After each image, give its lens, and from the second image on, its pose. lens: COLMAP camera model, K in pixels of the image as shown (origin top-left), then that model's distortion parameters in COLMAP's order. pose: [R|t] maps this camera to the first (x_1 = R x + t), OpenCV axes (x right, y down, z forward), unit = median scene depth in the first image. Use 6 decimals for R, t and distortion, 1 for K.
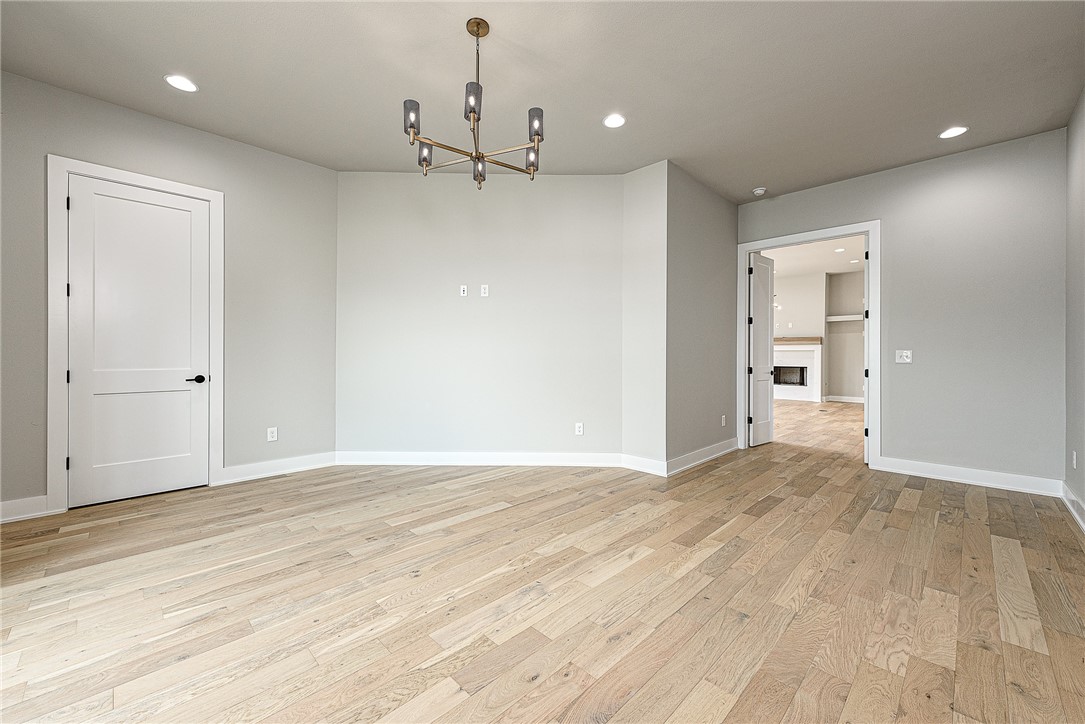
lens RADIAL K [[422.6, 0, 540.9], [0, 422.6, 366.4], [0, 0, 1]] dist [0.001985, -0.000338]
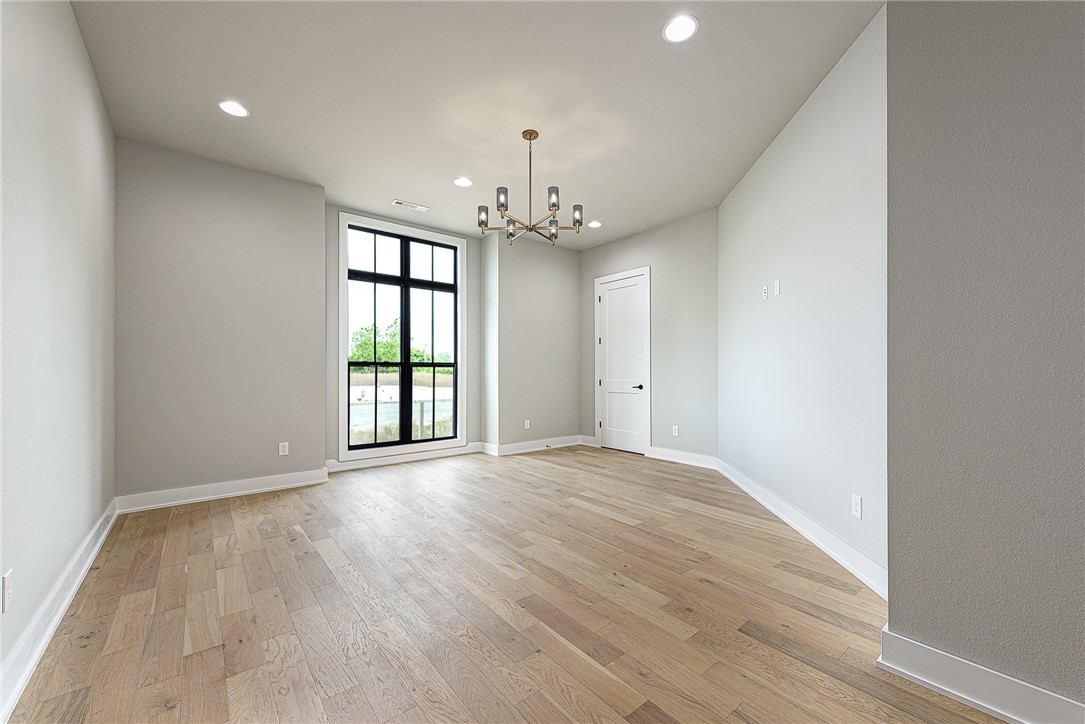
lens RADIAL K [[422.6, 0, 540.9], [0, 422.6, 366.4], [0, 0, 1]] dist [0.001985, -0.000338]
pose [[-0.099250, -0.014823, -0.994952, 0.928011], [-0.029259, 0.999500, -0.011973, -0.017453], [0.994632, 0.027923, -0.099634, 0.883640]]
